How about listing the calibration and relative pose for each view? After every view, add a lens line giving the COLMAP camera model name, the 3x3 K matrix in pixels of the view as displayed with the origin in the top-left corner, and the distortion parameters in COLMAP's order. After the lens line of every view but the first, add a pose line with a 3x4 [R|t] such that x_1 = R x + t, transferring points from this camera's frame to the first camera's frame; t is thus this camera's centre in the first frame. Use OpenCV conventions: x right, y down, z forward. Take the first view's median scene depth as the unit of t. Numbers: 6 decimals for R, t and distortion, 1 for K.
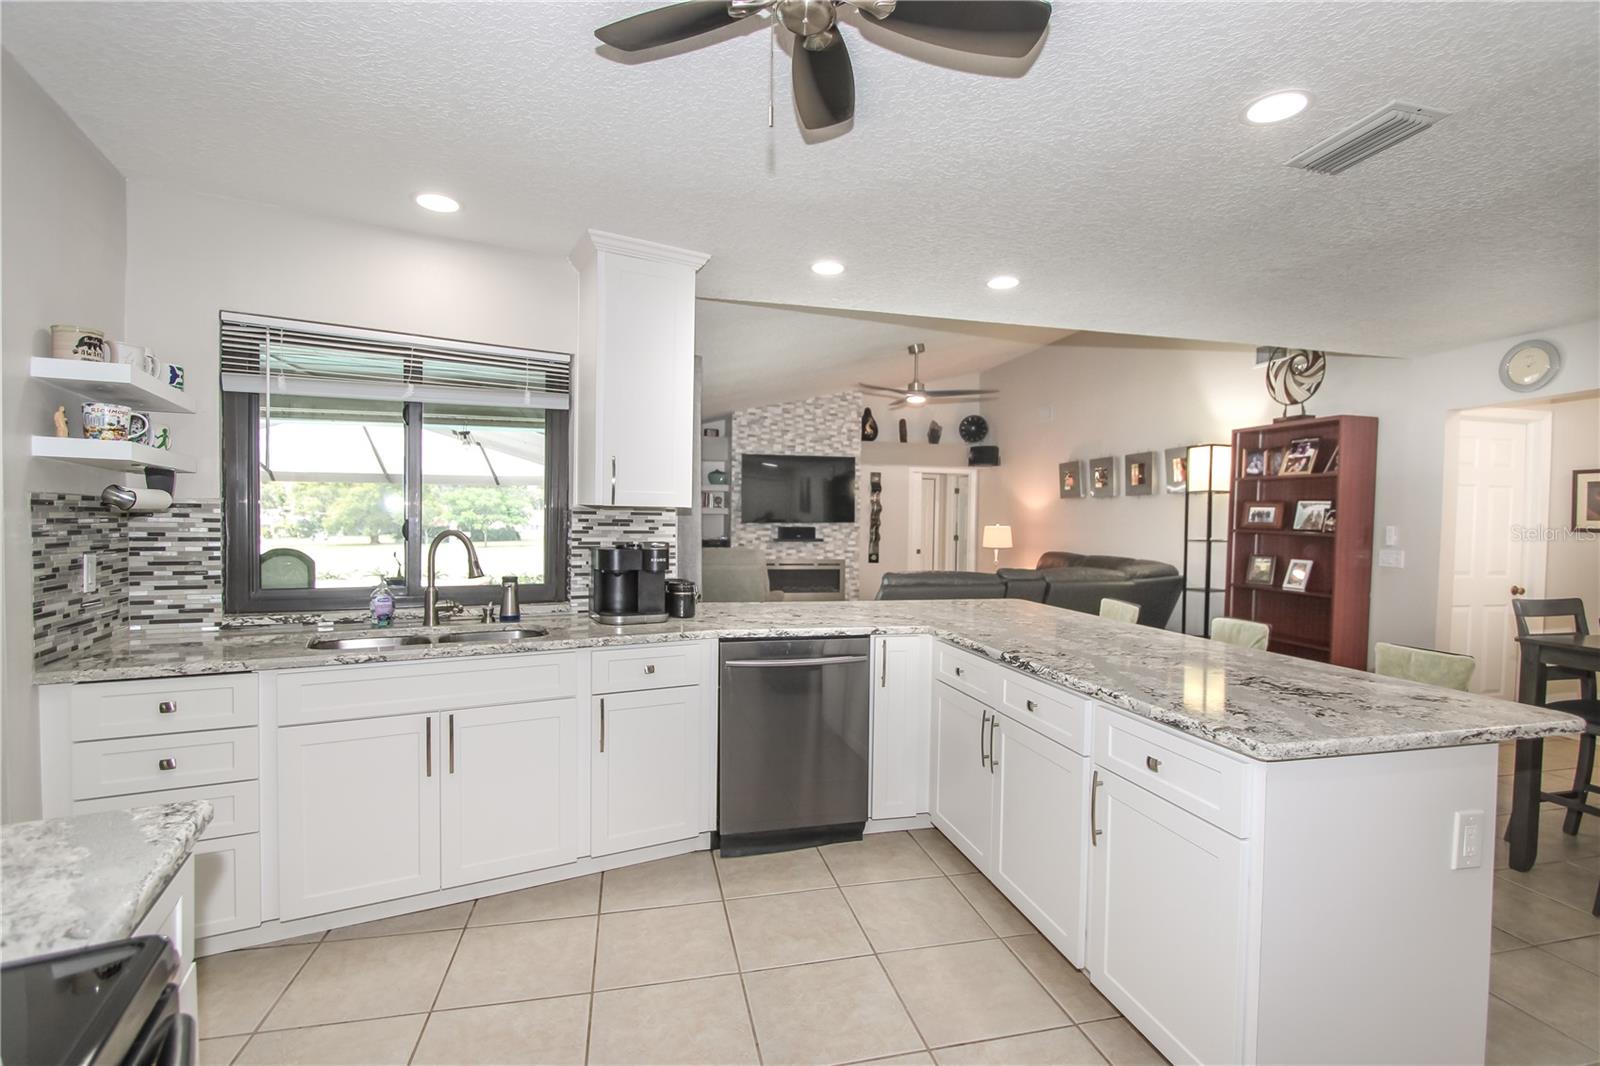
lens RADIAL K [[737.9, 0, 803.5], [0, 737.9, 536.7], [0, 0, 1]] dist [-0.002166, -0.000701]
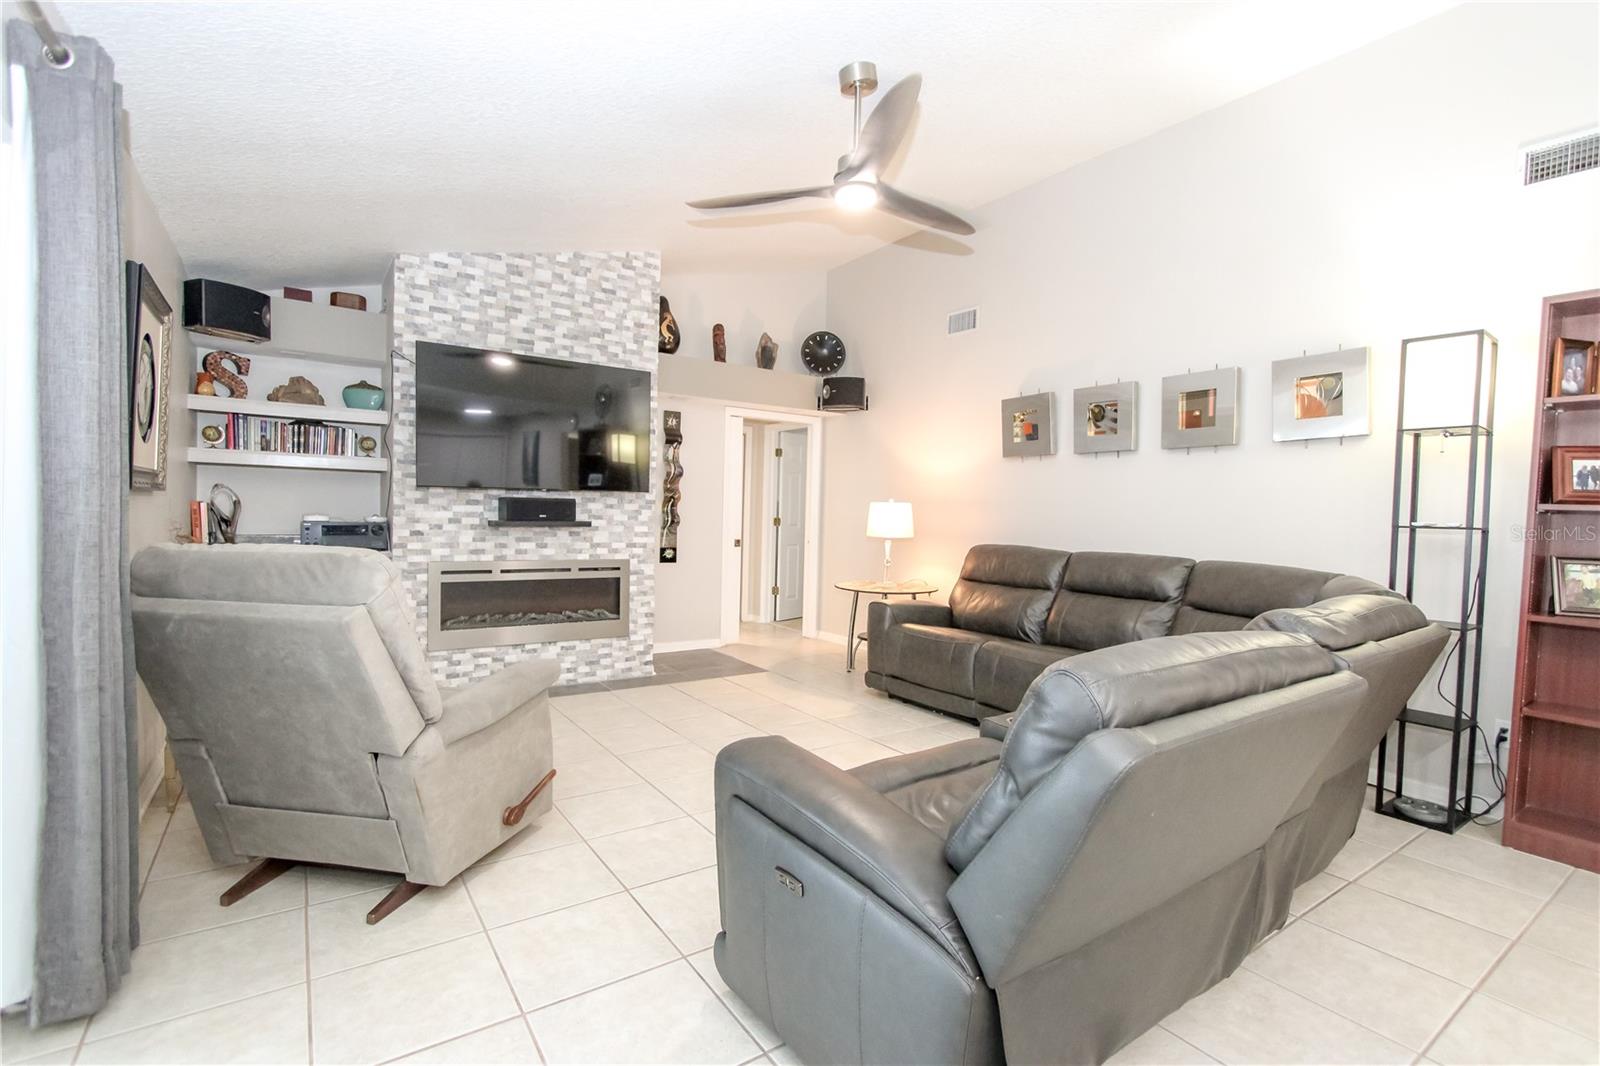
lens RADIAL K [[737.9, 0, 804.8], [0, 737.9, 535.3], [0, 0, 1]] dist [-0.002166, -0.000701]
pose [[0.927550, -0.001277, 0.373696, -0.027731], [-0.005519, 0.999838, 0.017114, 0.002749], [-0.373658, -0.017937, 0.927393, 0.441380]]
